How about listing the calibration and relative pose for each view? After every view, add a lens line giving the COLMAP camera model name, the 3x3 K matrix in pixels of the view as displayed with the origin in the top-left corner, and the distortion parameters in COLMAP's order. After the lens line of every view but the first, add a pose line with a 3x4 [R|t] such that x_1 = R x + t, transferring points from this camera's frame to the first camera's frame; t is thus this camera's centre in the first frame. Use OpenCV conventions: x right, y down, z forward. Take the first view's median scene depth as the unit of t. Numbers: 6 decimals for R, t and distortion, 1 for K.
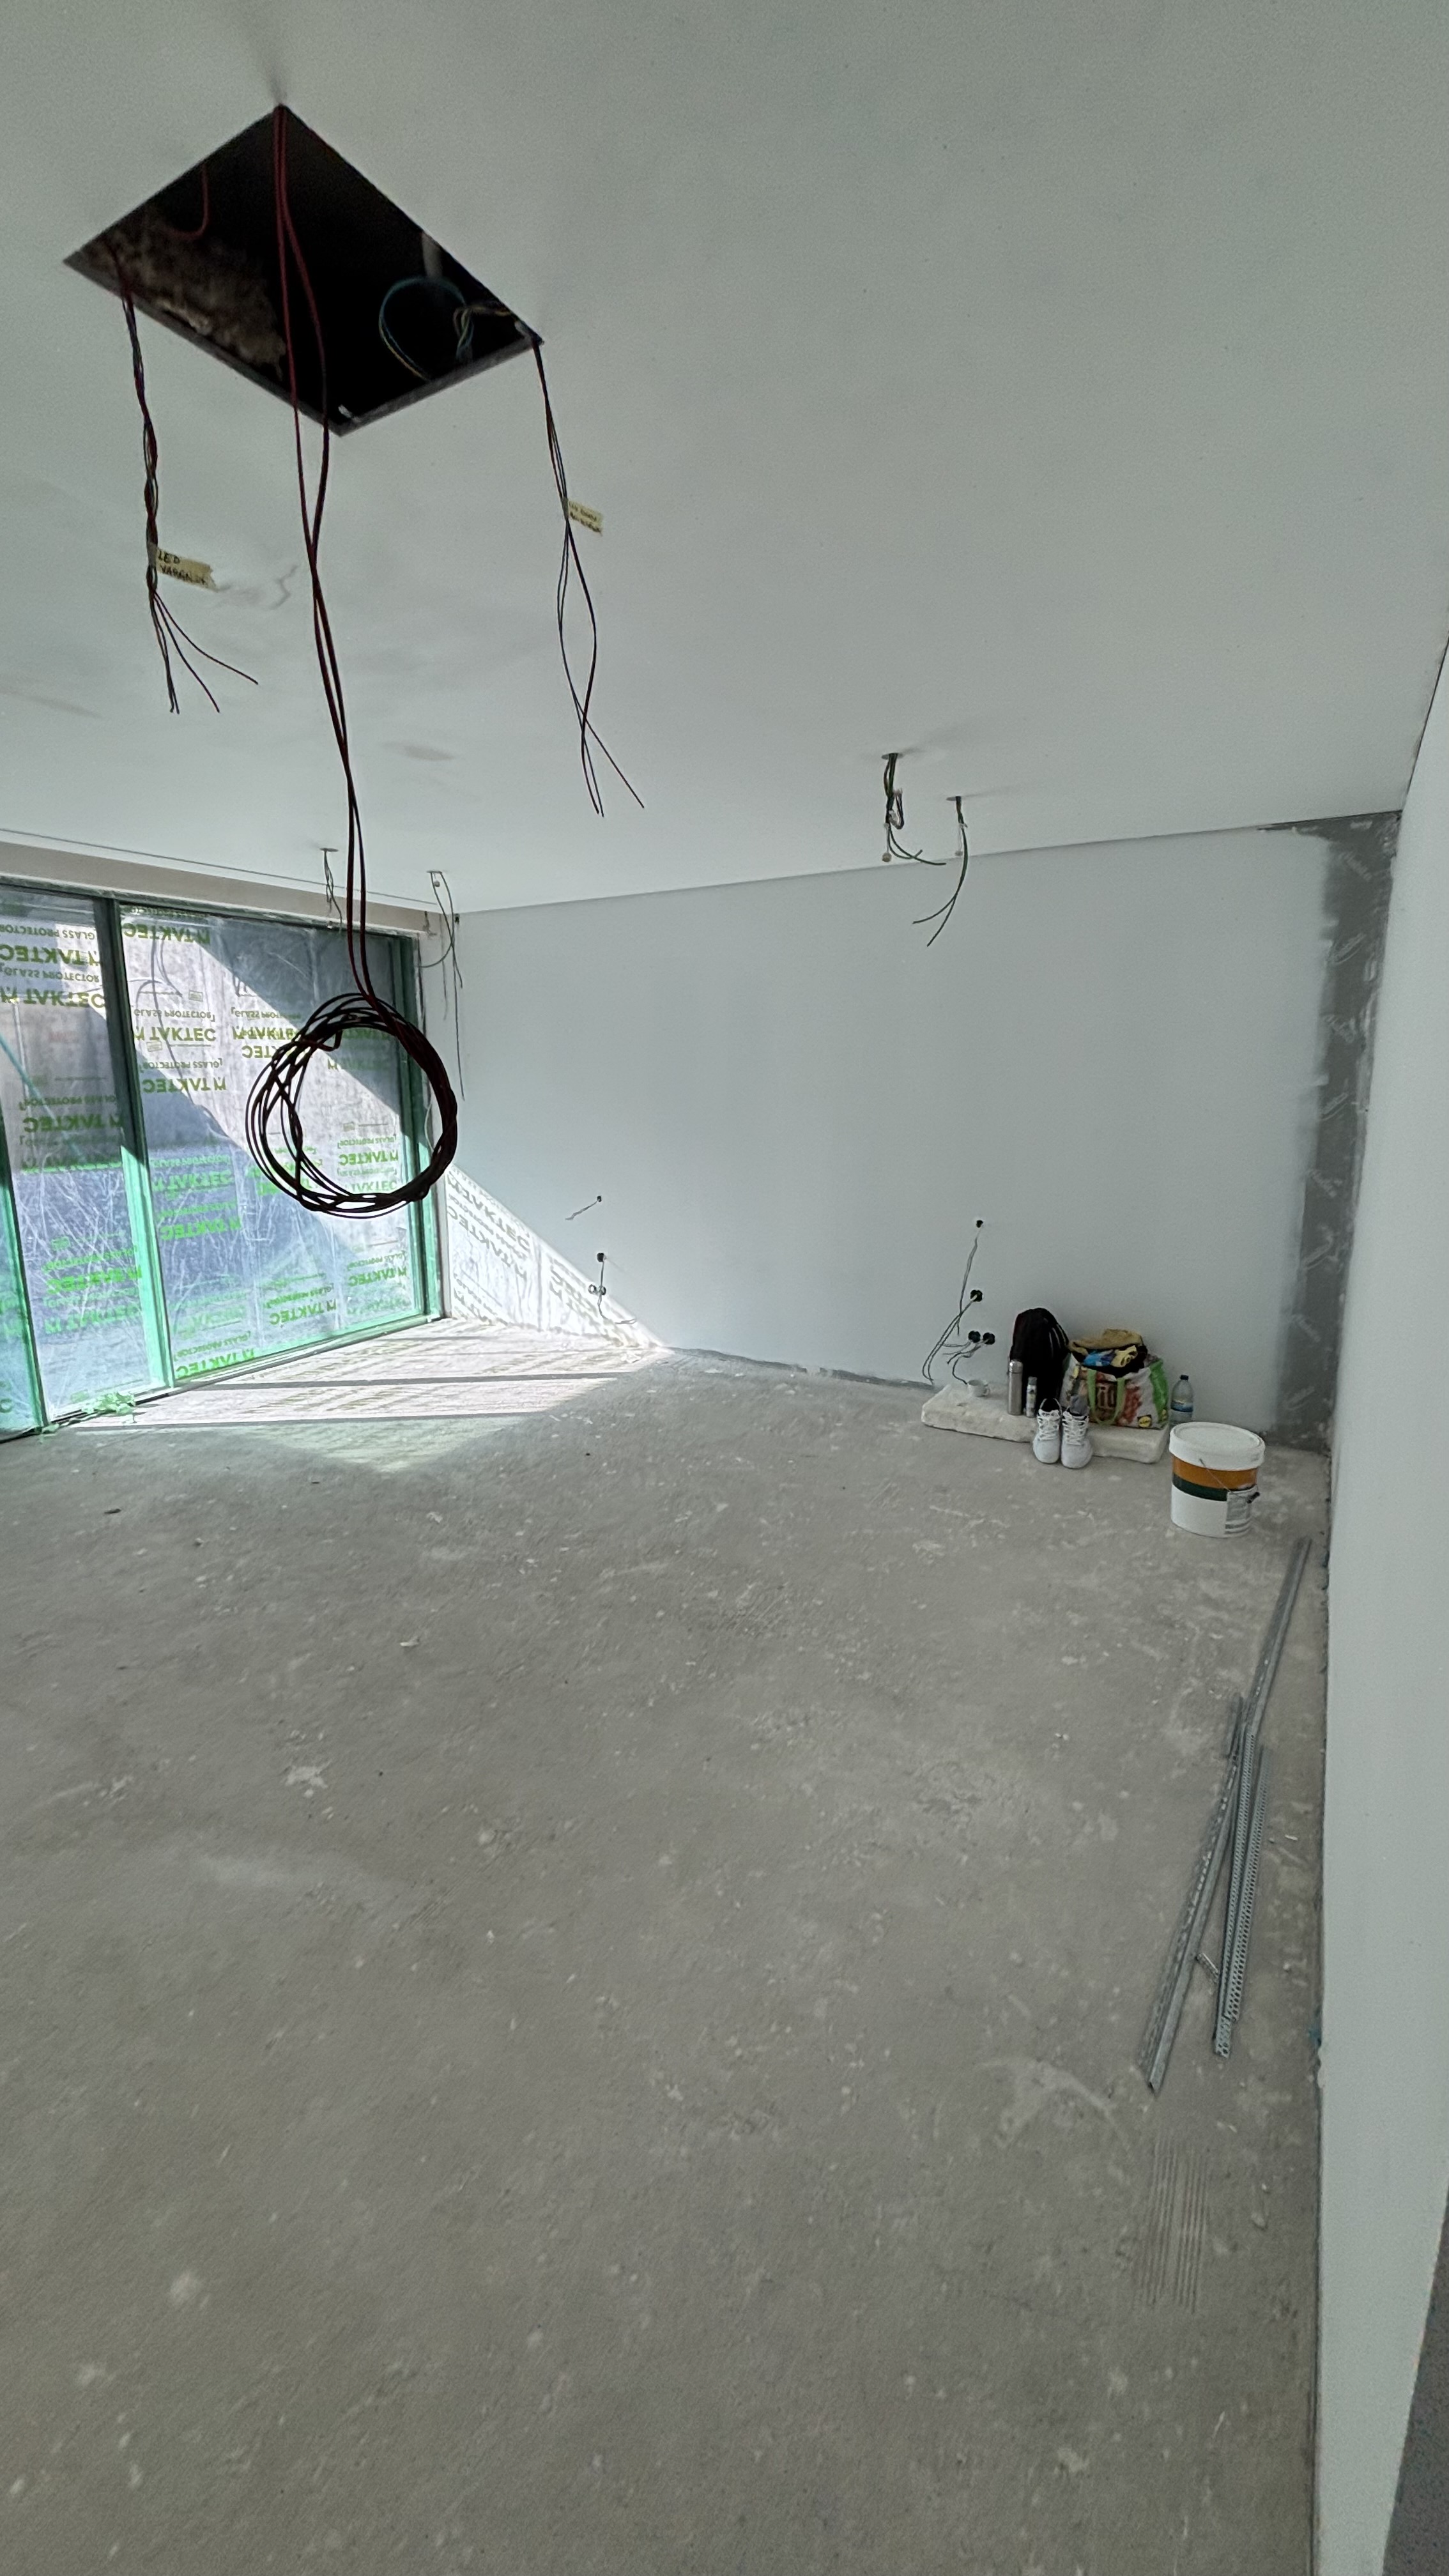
lens RADIAL K [[1026.3, 0, 716.8], [0, 1026.3, 1289.2], [0, 0, 1]] dist [-0.001364, 0.000928]
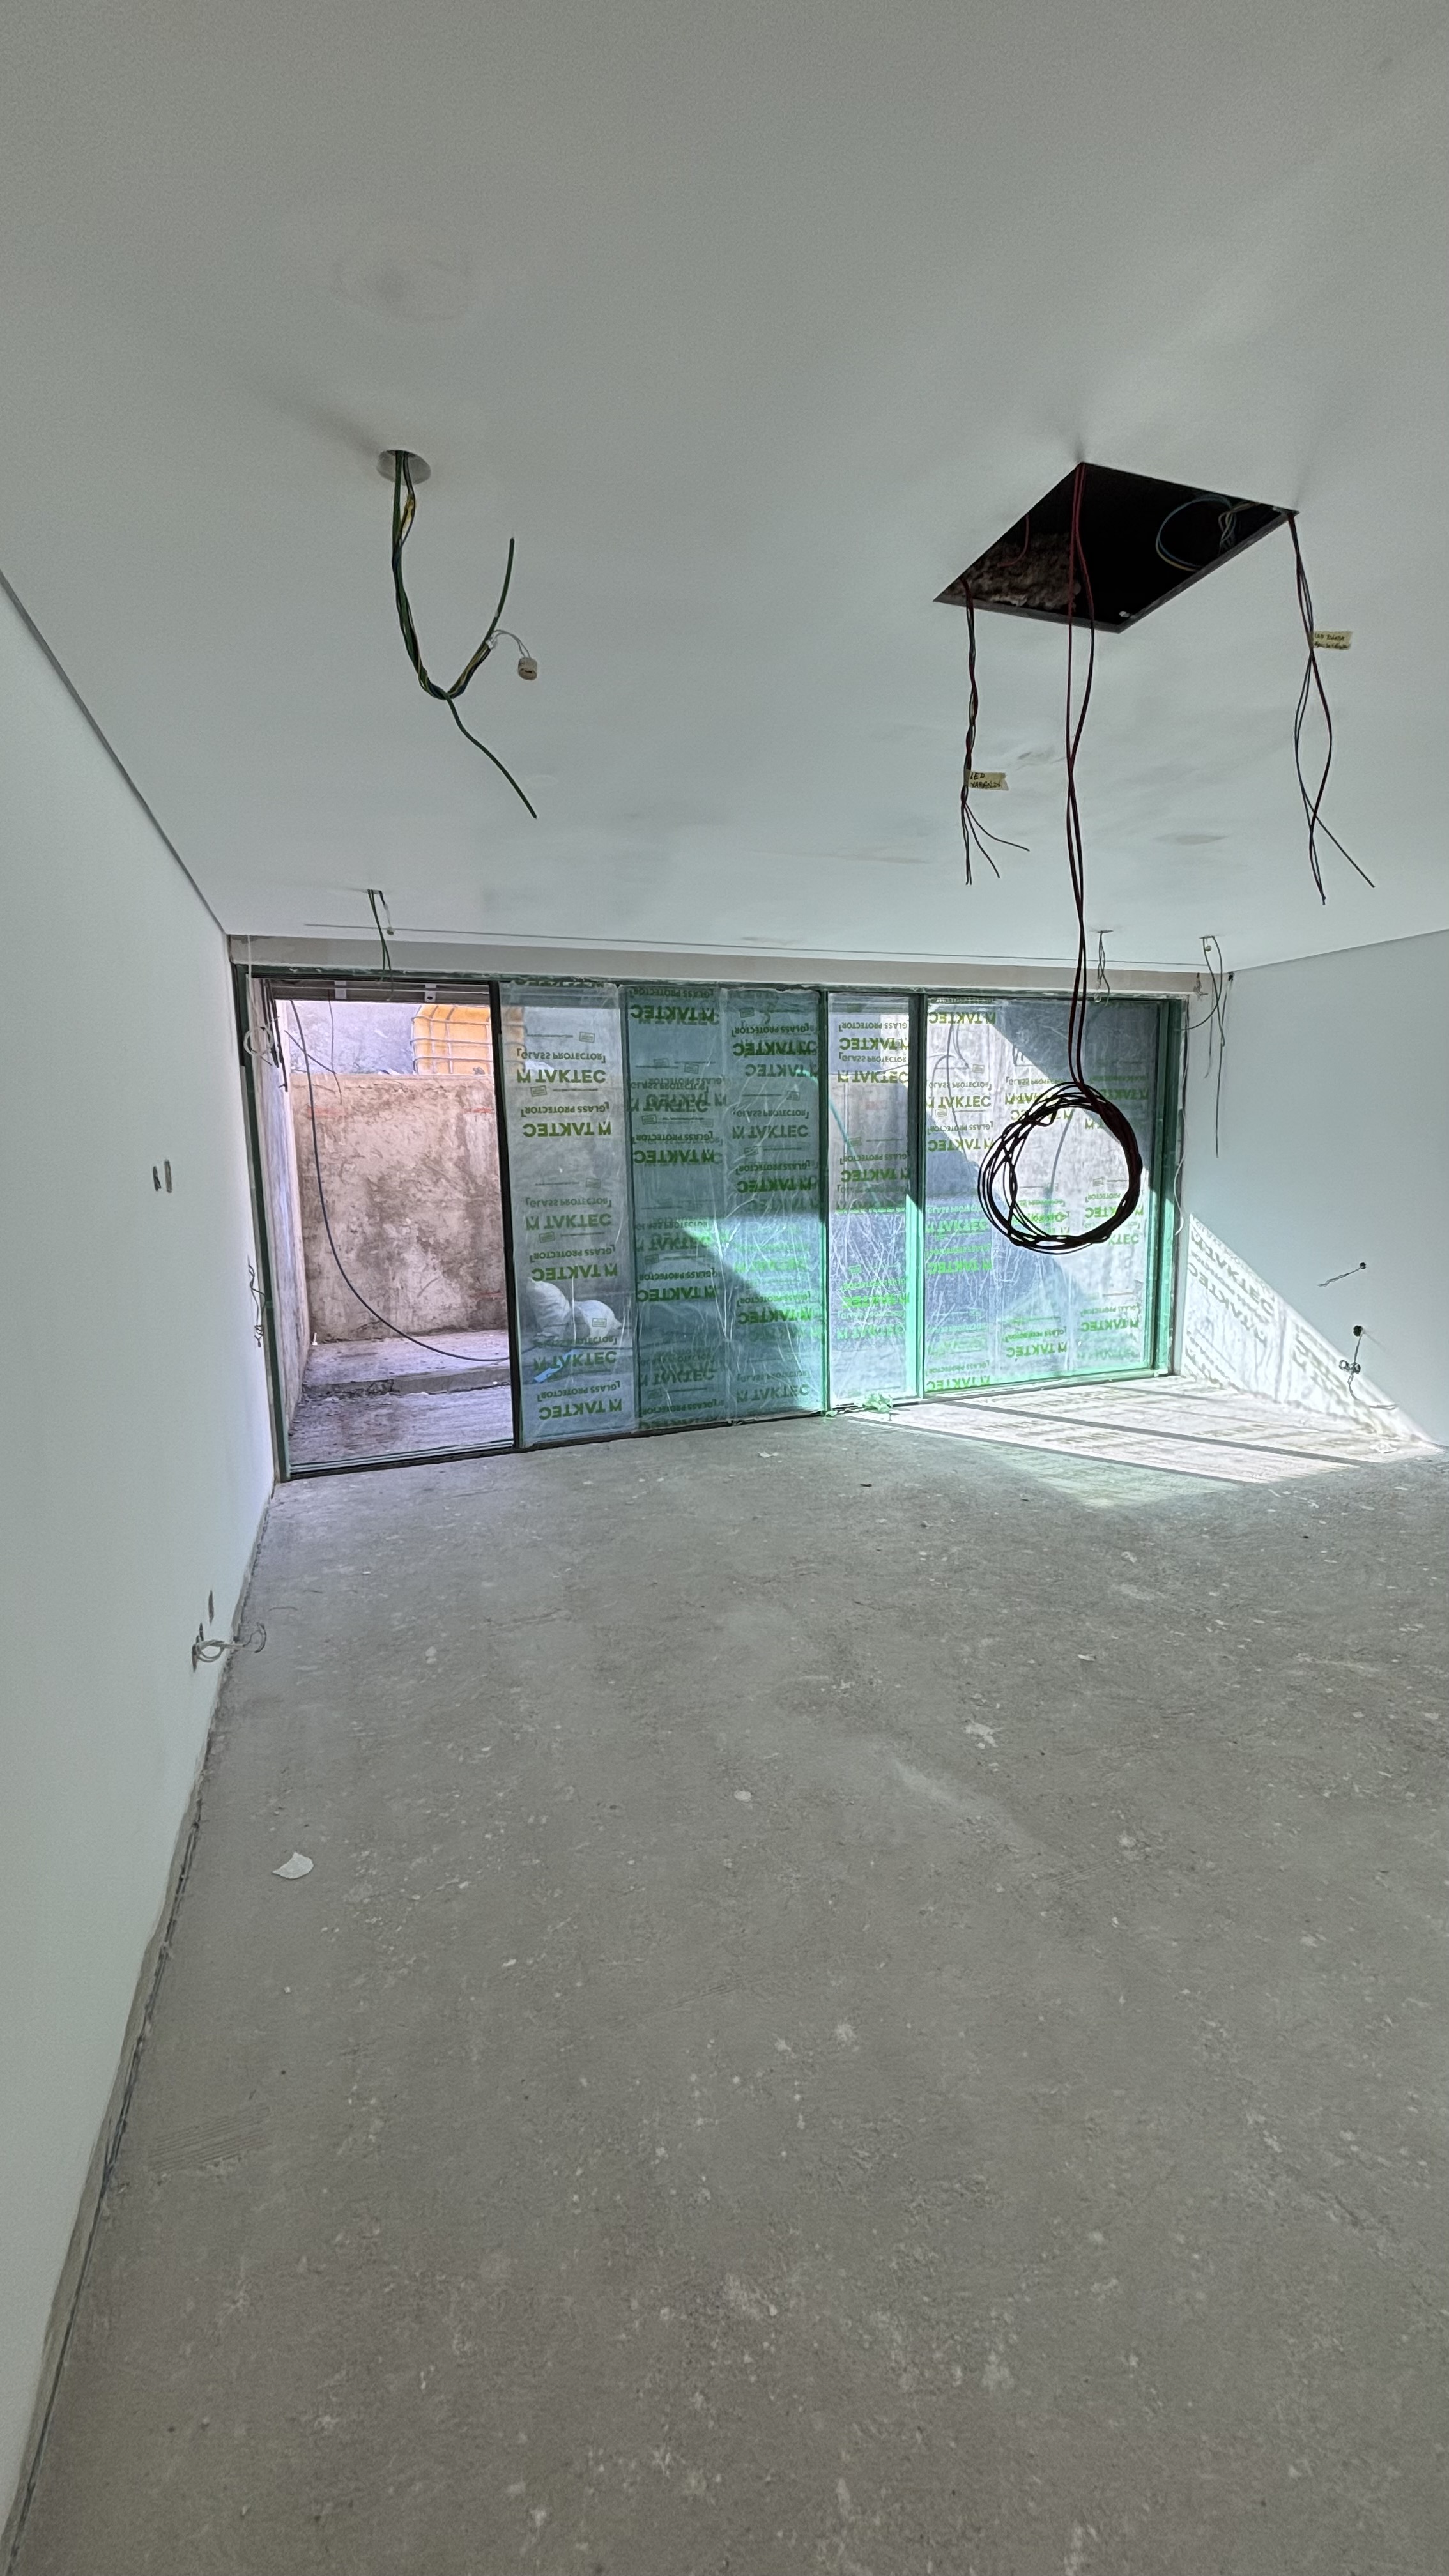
lens RADIAL K [[1026.3, 0, 767.6], [0, 1026.3, 1279.4], [0, 0, 1]] dist [-0.001364, 0.000928]
pose [[0.790176, 0.078367, -0.607849, 0.057052], [-0.116170, 0.992963, -0.022998, 0.012454], [0.601769, 0.088786, 0.793720, -0.087602]]
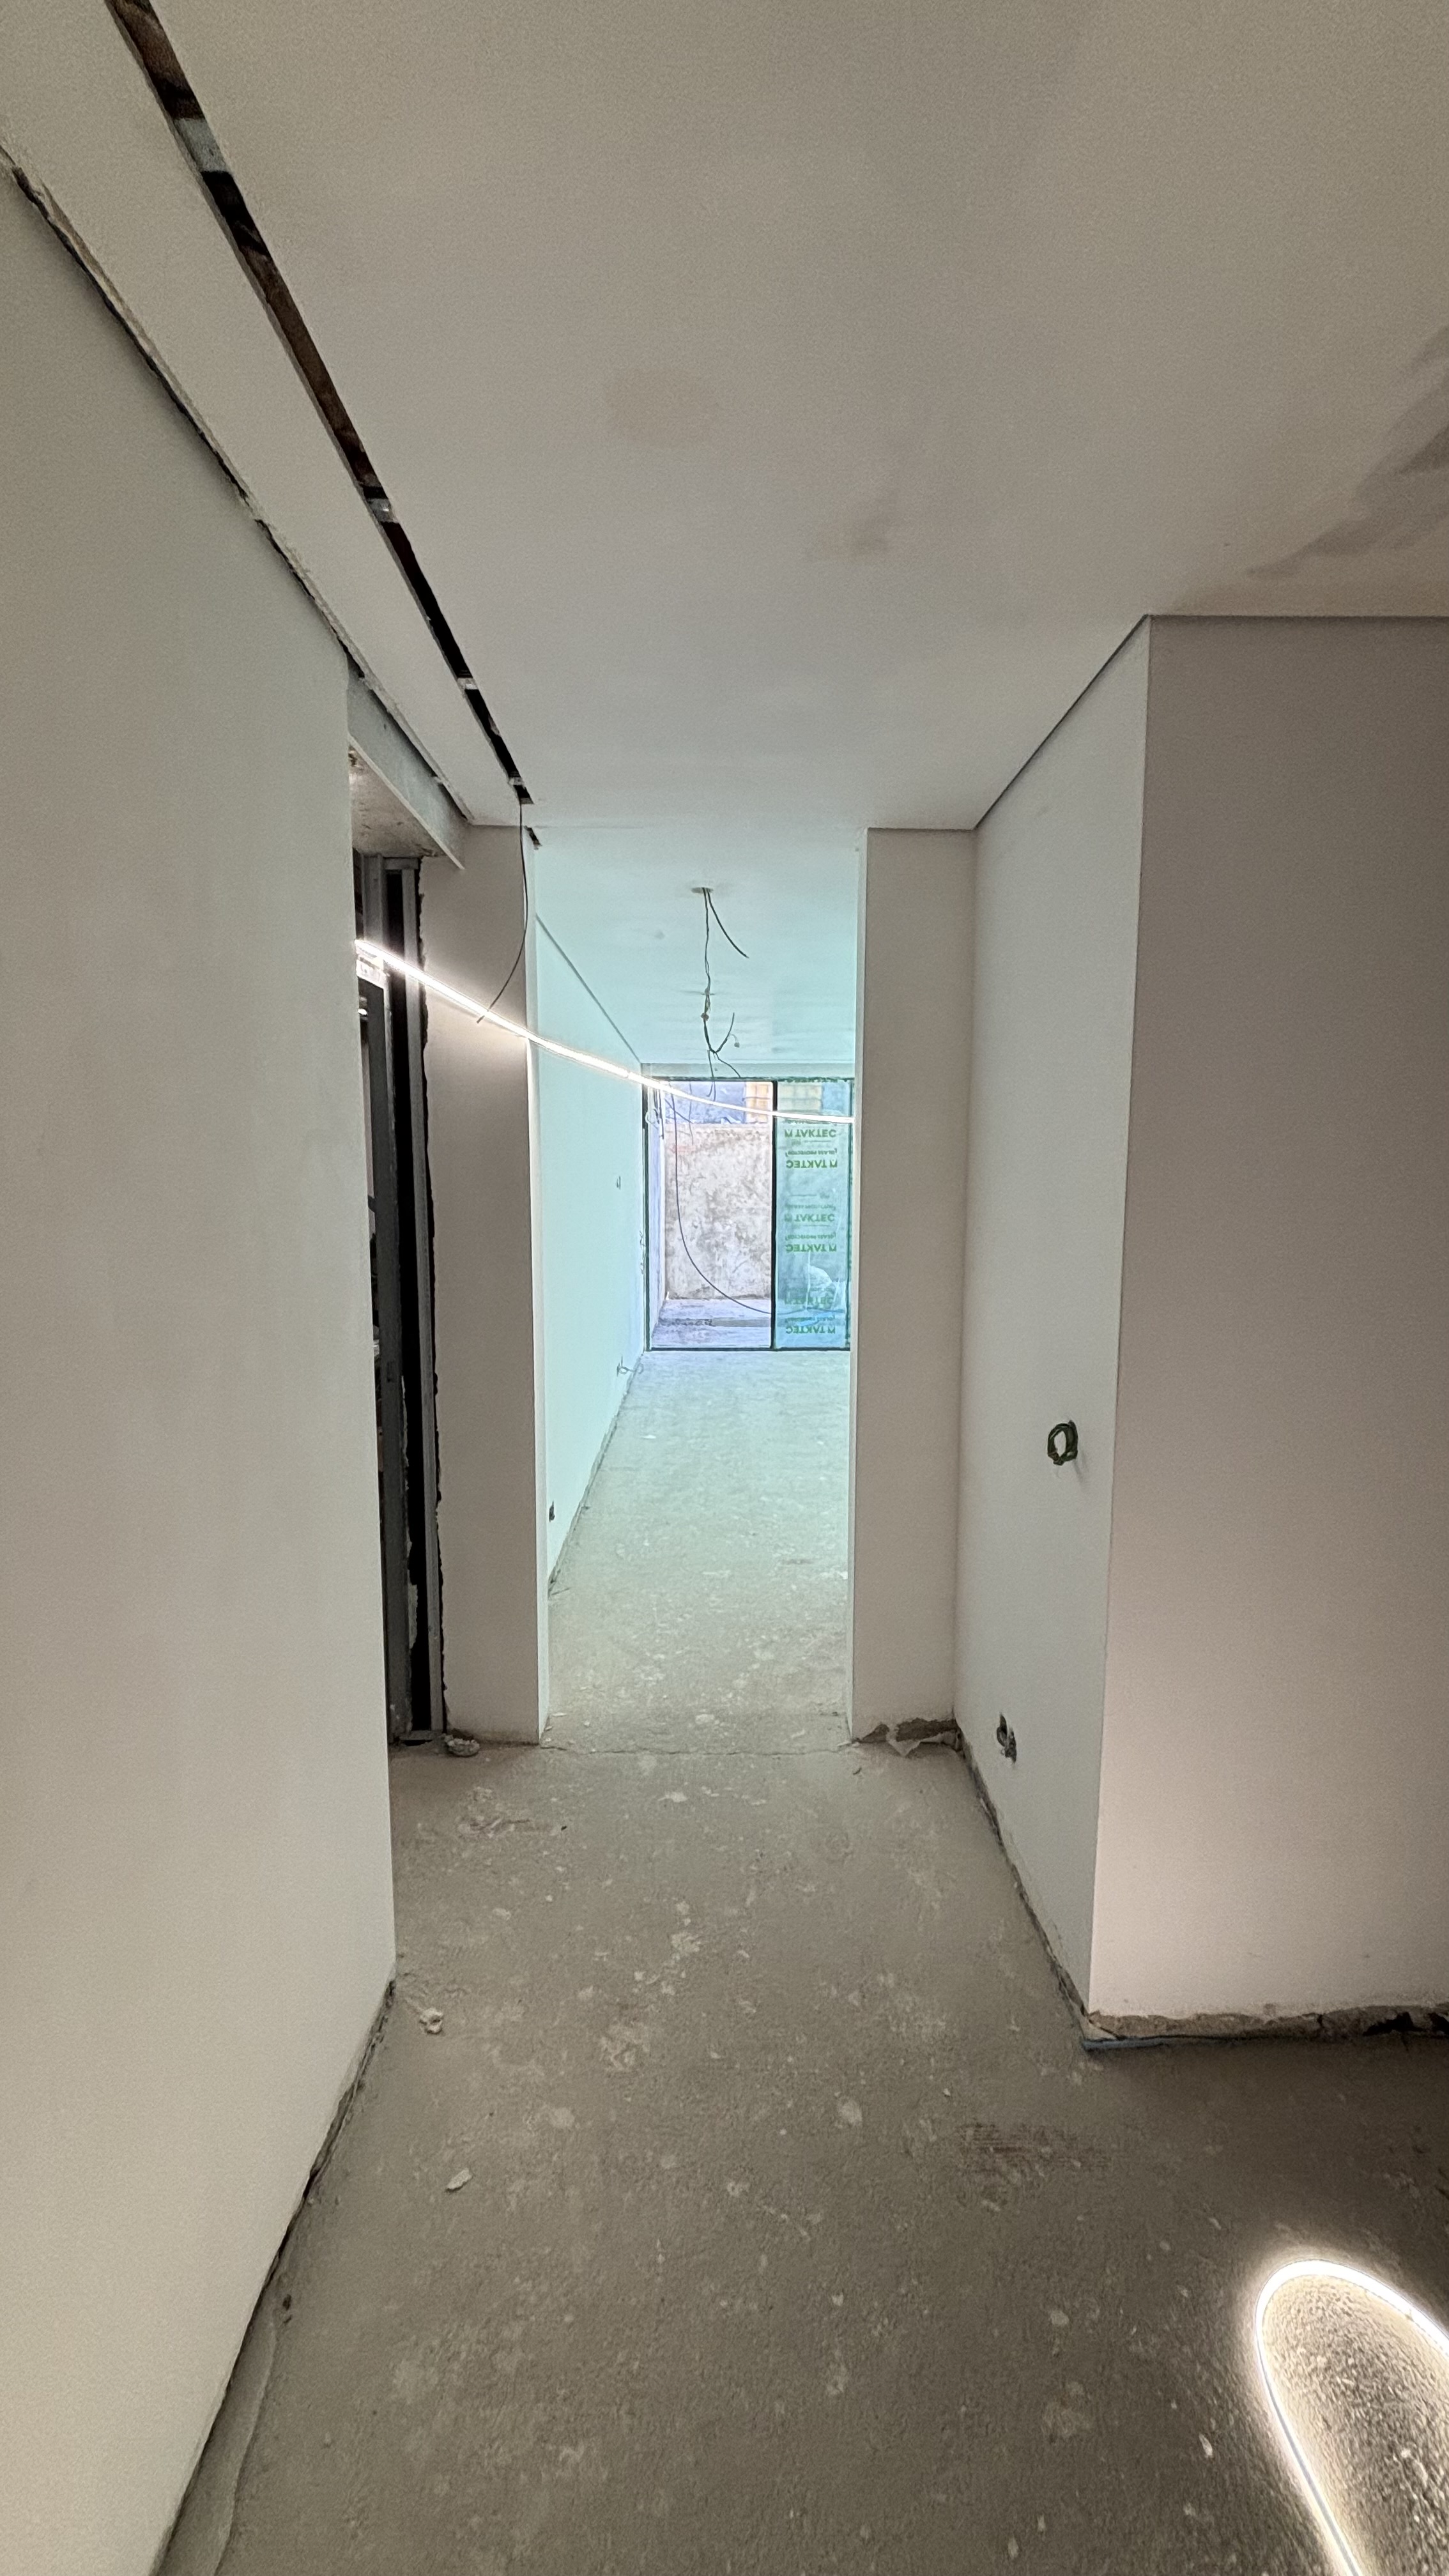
lens RADIAL K [[1026.3, 0, 722.3], [0, 1026.3, 1290.4], [0, 0, 1]] dist [-0.001364, 0.000928]
pose [[0.516451, 0.111413, -0.849038, 1.041203], [-0.183305, 0.982901, 0.017479, 0.105307], [0.836467, 0.146606, 0.528043, -0.612641]]
